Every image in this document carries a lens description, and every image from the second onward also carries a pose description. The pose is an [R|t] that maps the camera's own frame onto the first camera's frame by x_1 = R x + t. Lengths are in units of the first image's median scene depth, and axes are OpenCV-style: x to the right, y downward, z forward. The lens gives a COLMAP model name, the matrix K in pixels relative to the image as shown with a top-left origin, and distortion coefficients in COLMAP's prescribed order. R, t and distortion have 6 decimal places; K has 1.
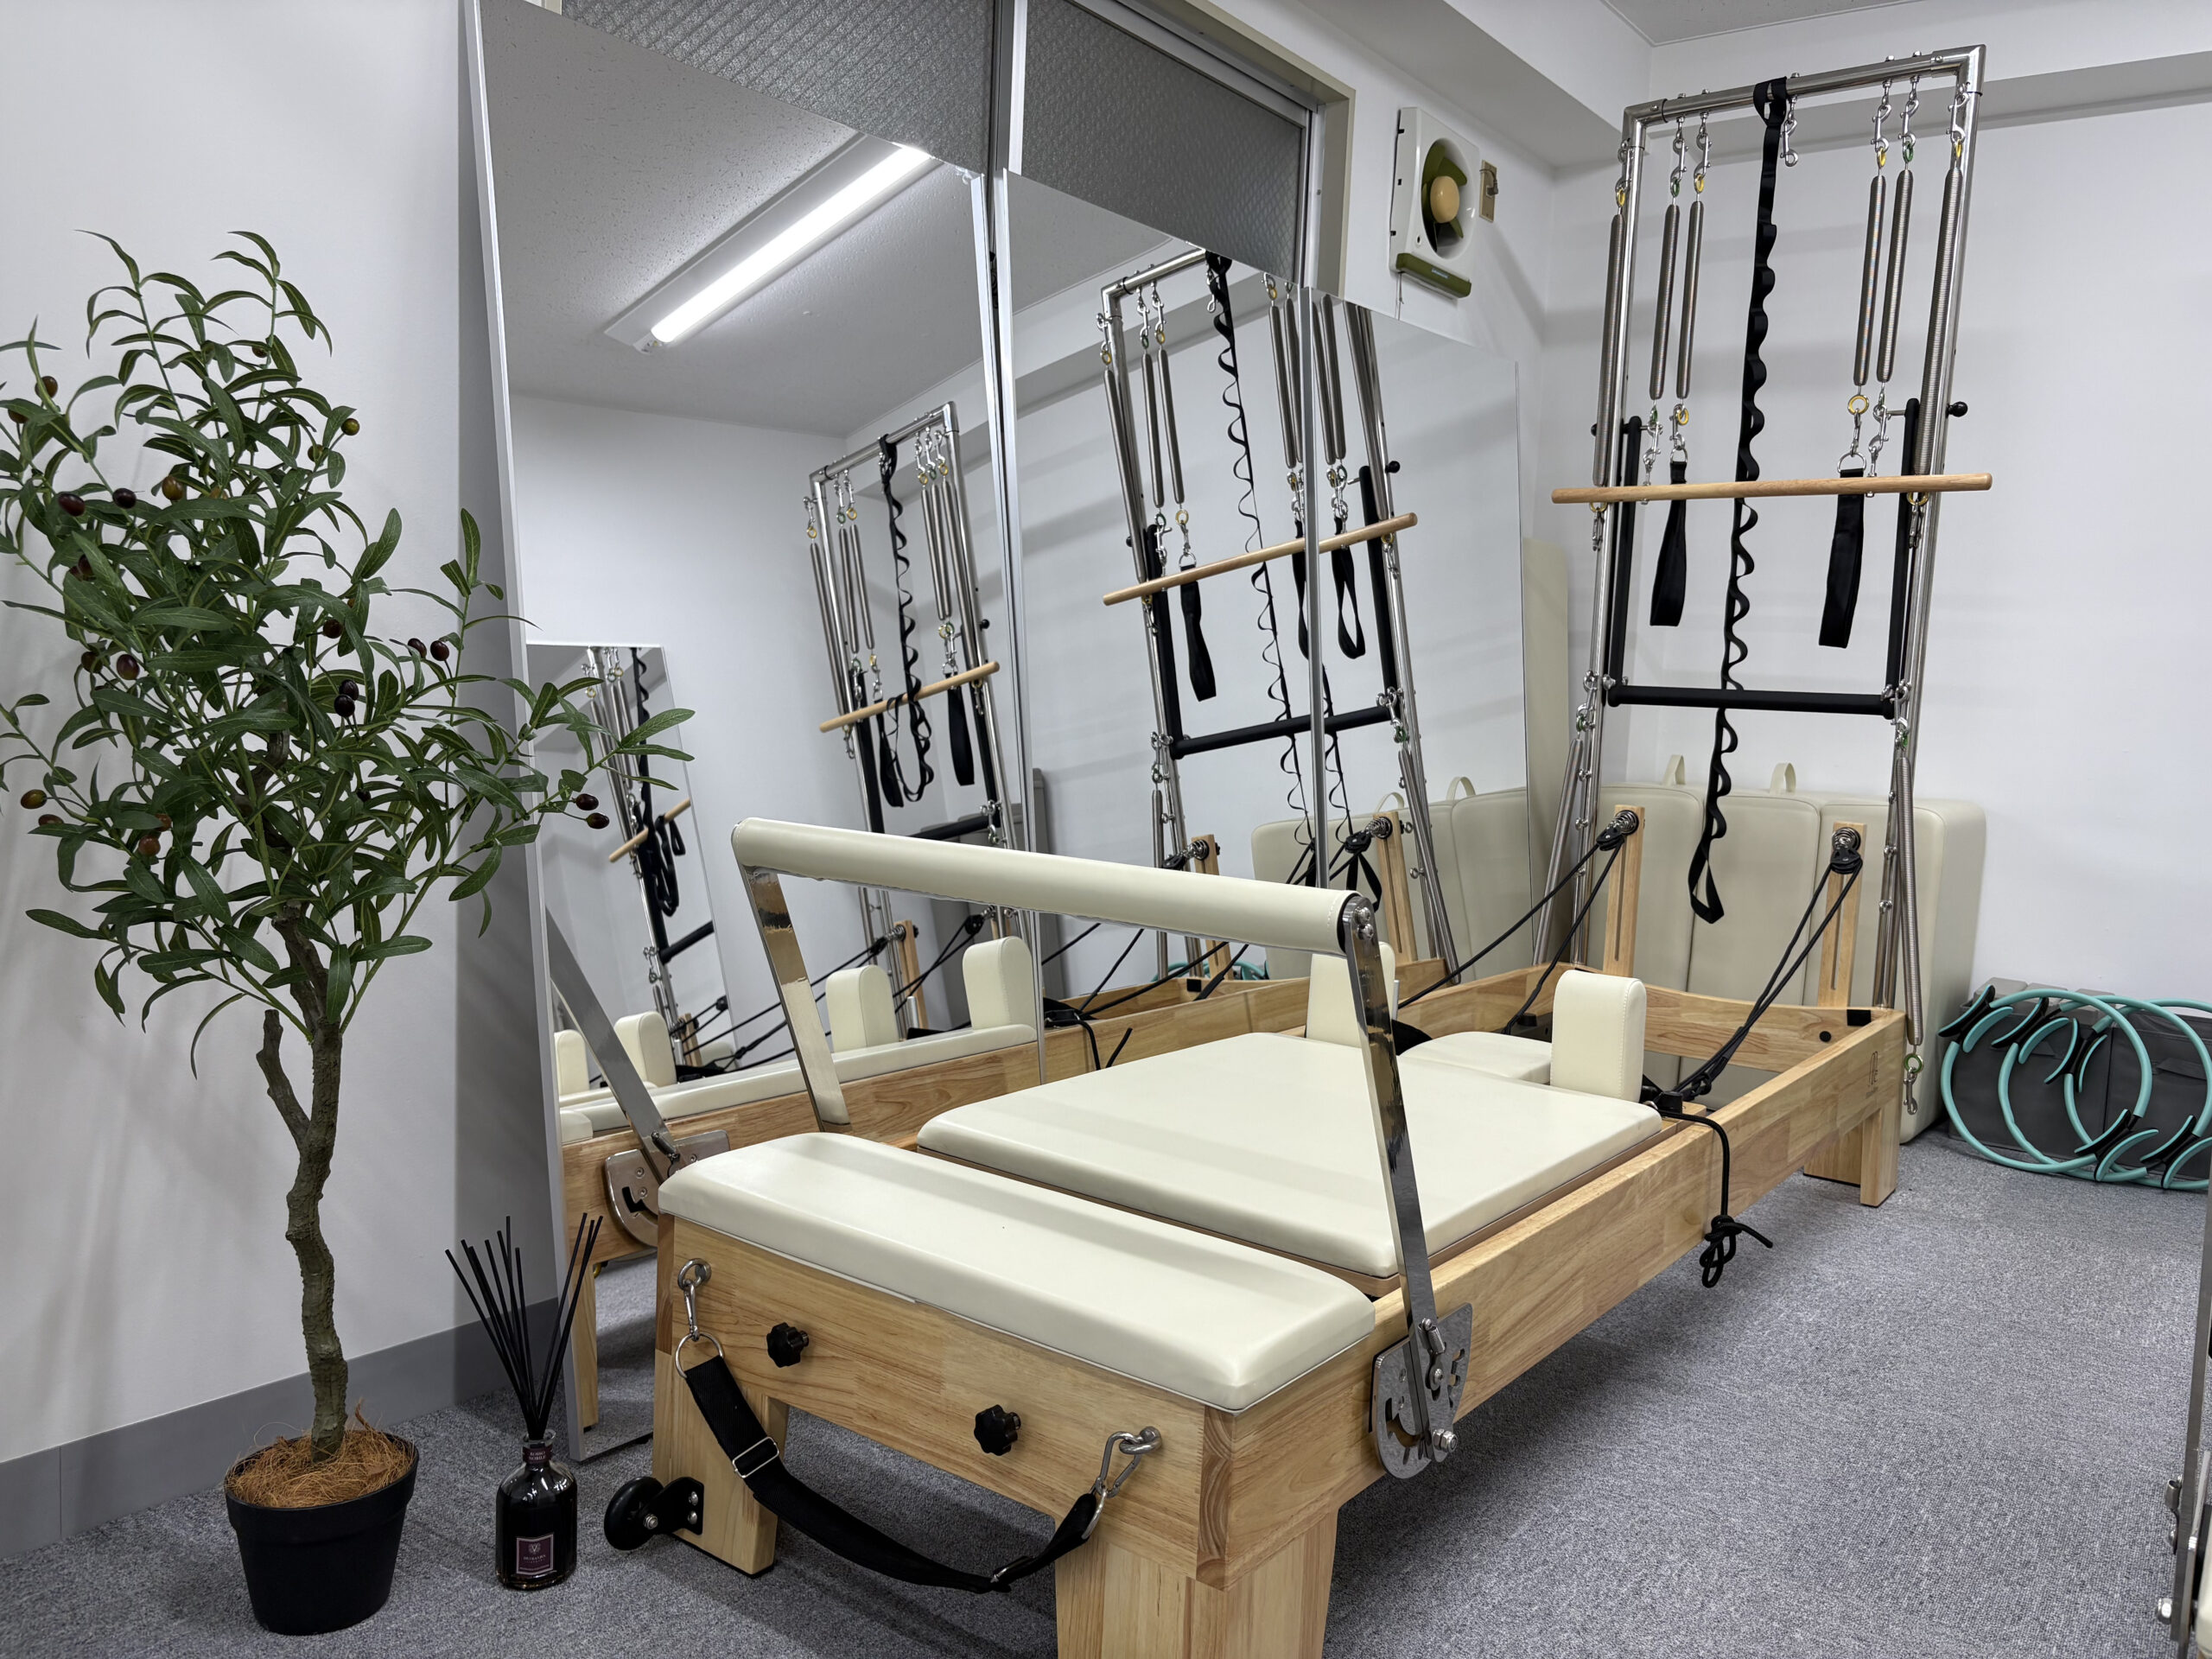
lens RADIAL K [[1689.9, 0, 1106.0], [0, 1689.9, 829.5], [0, 0, 1]] dist [-0.006725, -0.006410]
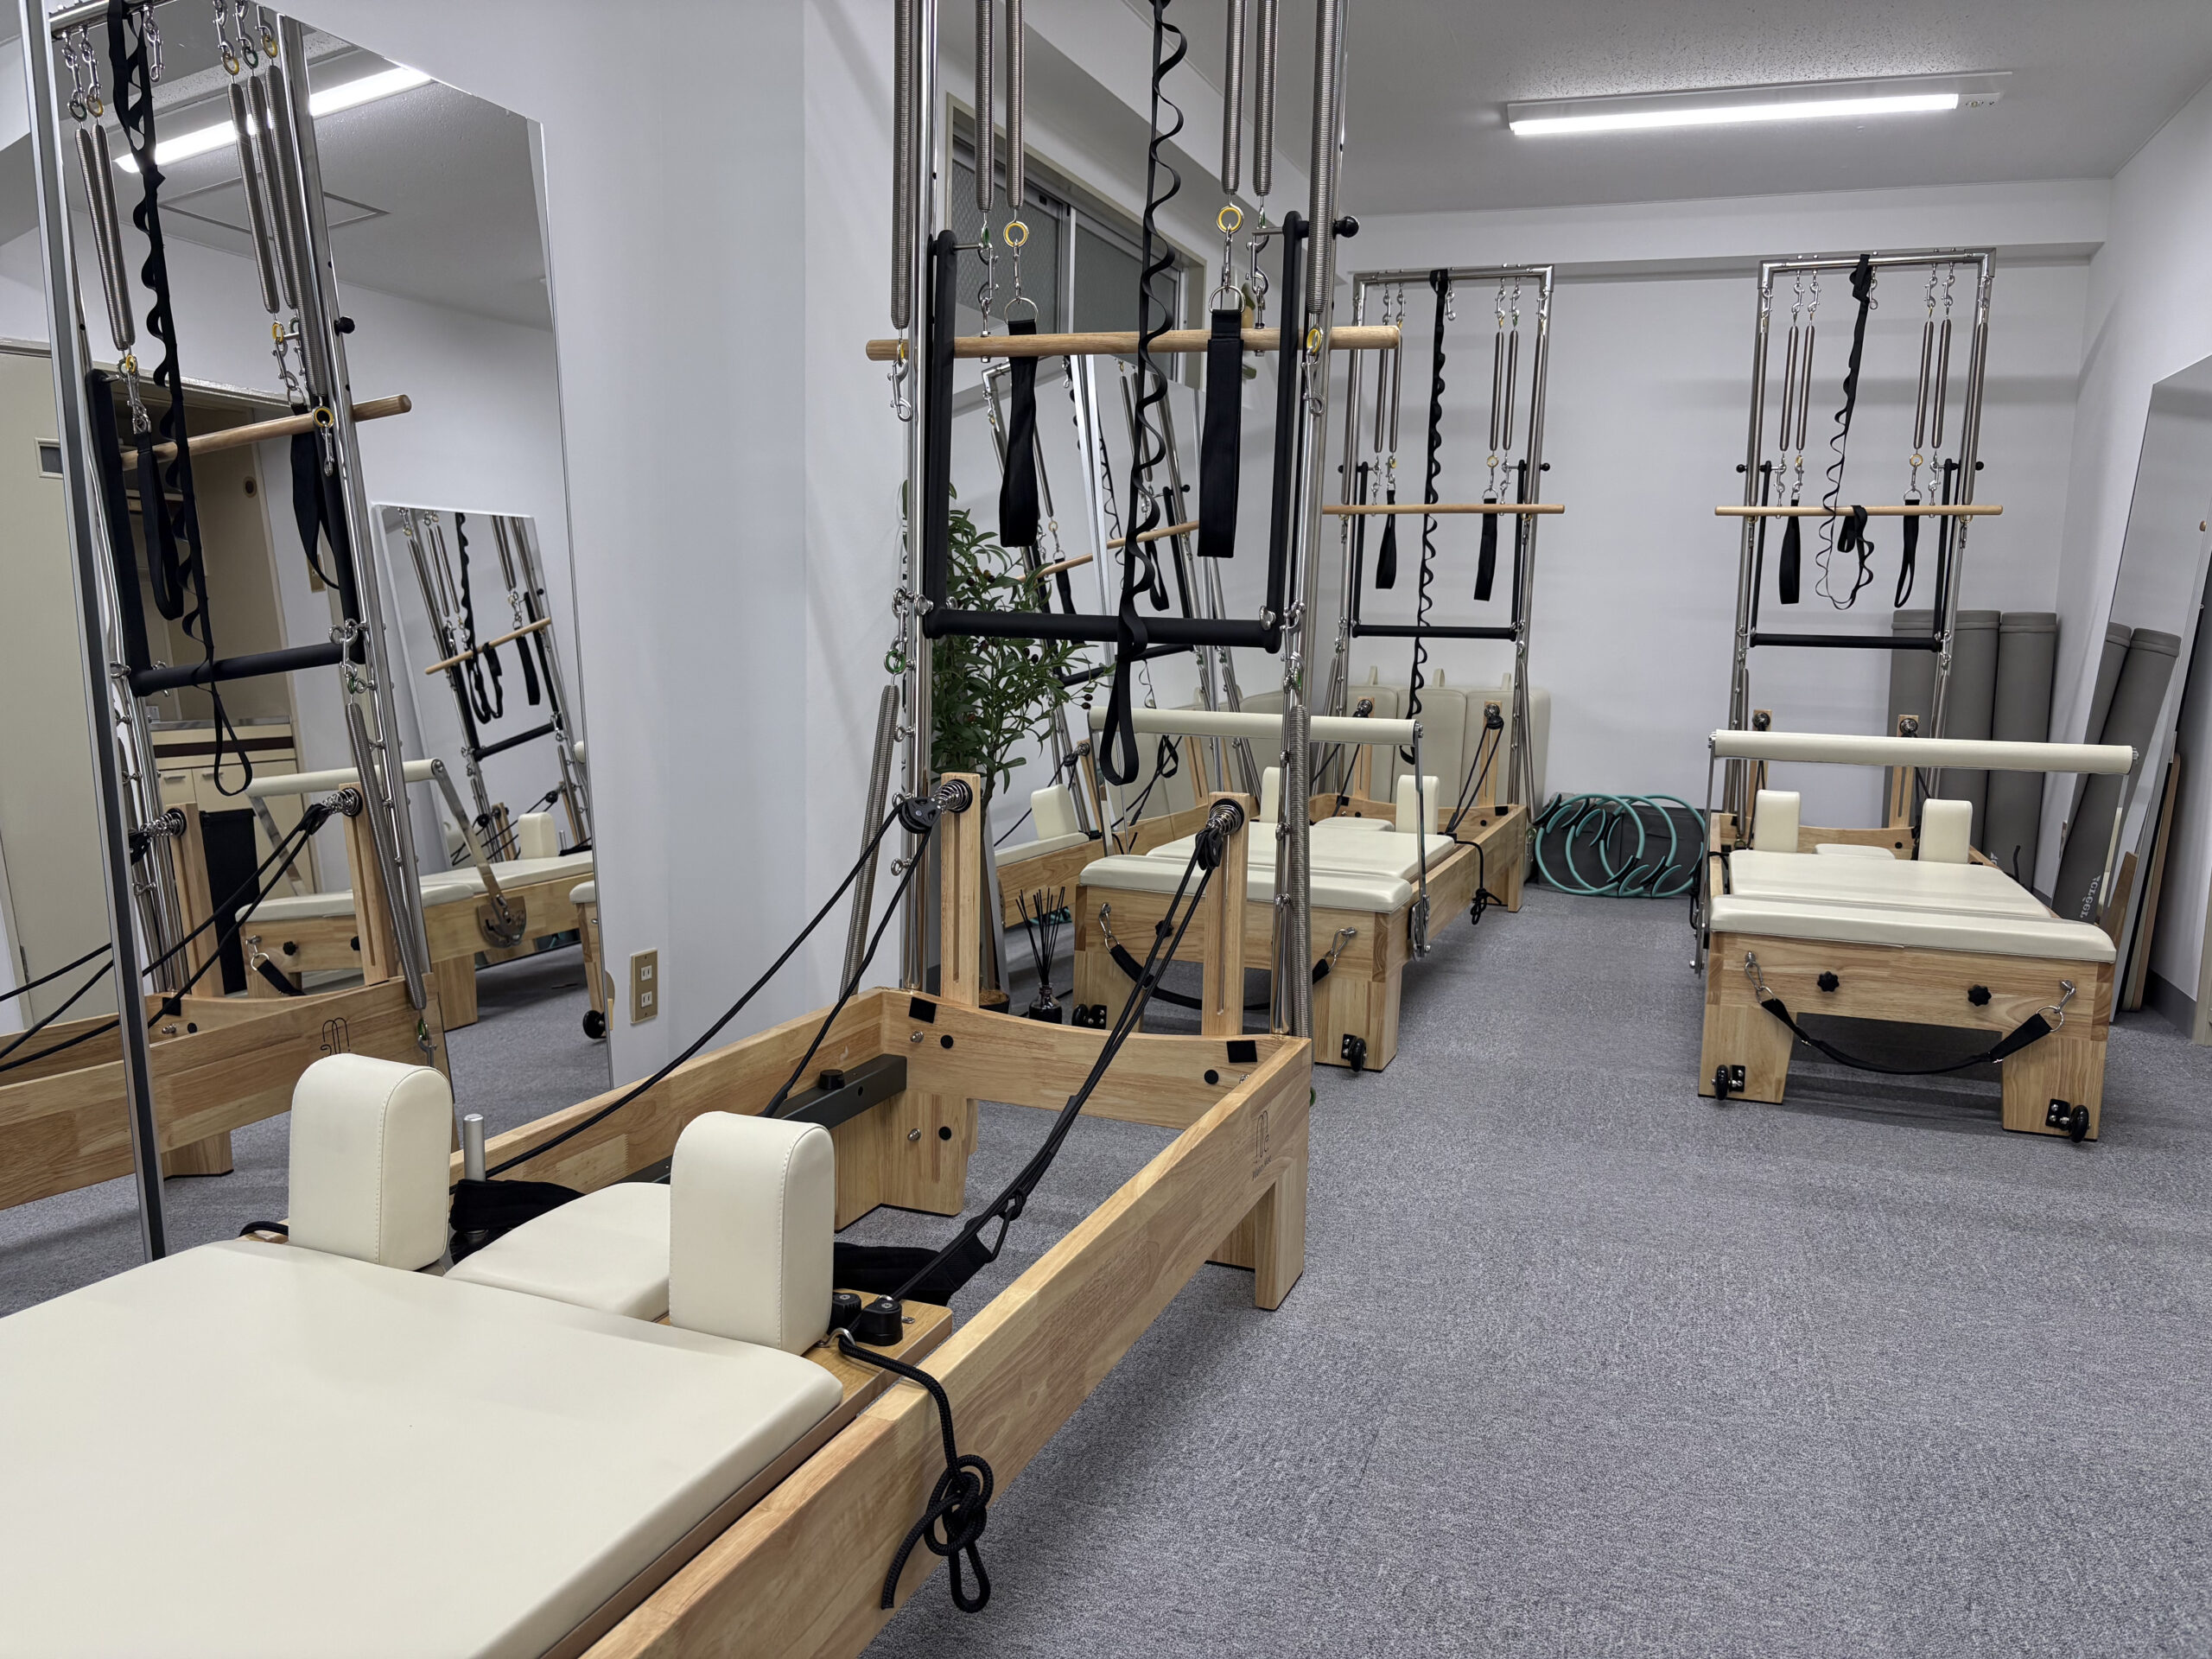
lens RADIAL K [[1670.6, 0, 1110.4], [0, 1670.6, 856.6], [0, 0, 1]] dist [-0.005165, -0.000534]
pose [[0.959144, -0.056076, 0.277305, -0.446164], [0.038513, 0.996915, 0.068388, 0.023937], [-0.280284, -0.054914, 0.958345, -0.583576]]
